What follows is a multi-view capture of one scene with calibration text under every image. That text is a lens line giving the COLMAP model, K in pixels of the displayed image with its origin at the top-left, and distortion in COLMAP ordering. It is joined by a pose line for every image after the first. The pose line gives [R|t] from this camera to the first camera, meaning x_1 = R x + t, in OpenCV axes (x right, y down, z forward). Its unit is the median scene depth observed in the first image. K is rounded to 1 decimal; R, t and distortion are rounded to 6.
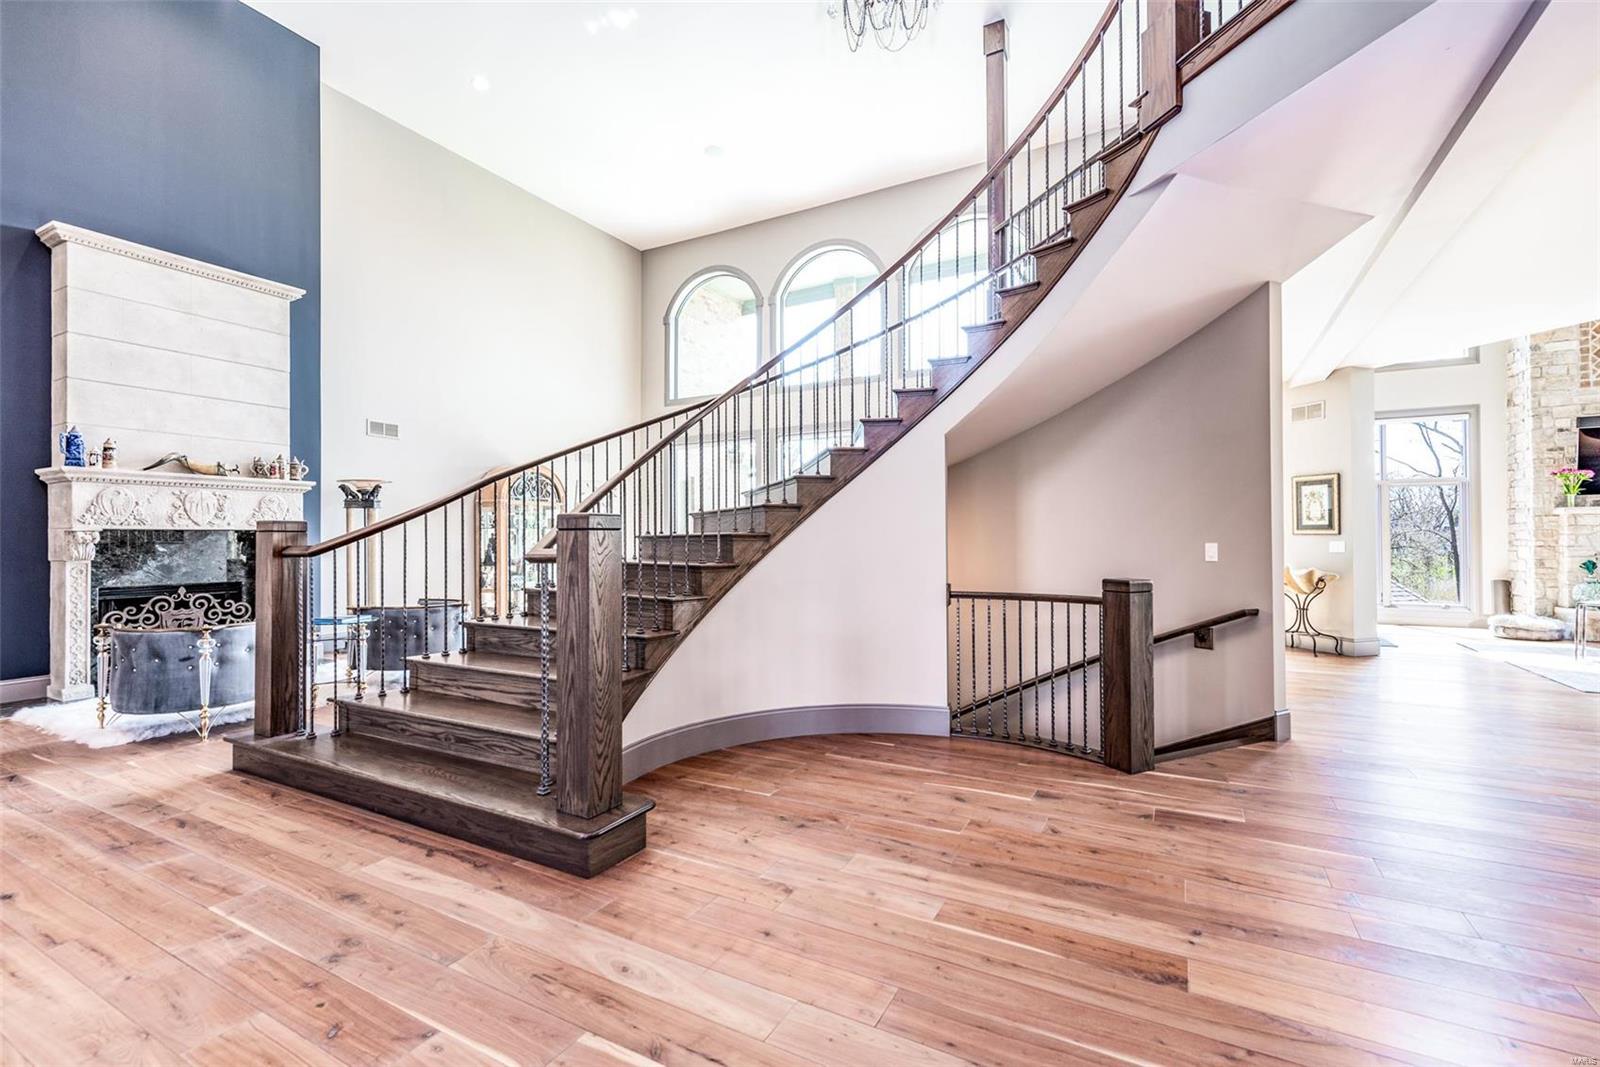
lens RADIAL K [[700.8, 0, 801.1], [0, 700.8, 535.2], [0, 0, 1]] dist [0.002587, -0.000373]
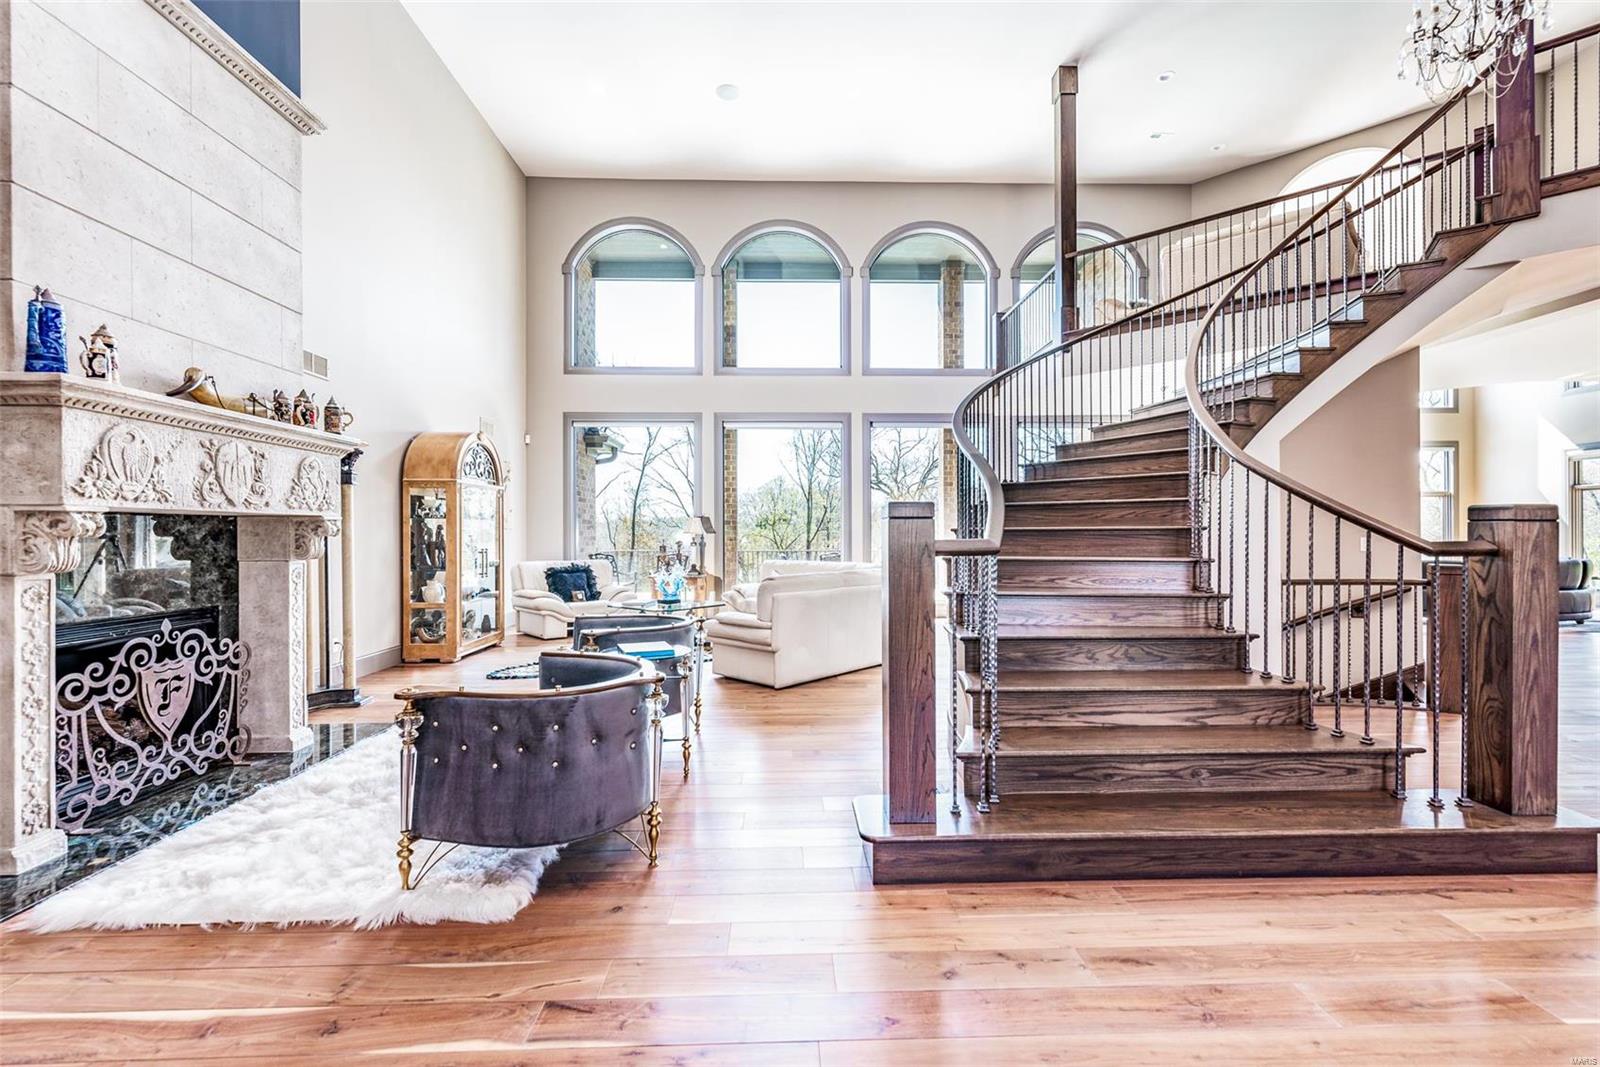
lens RADIAL K [[700.8, 0, 799.9], [0, 700.8, 533.2], [0, 0, 1]] dist [0.002587, -0.000373]
pose [[0.864241, 0.003247, 0.503067, -0.827889], [-0.004333, 0.999990, 0.000990, 0.006096], [-0.503059, -0.003035, 0.864247, 0.329361]]
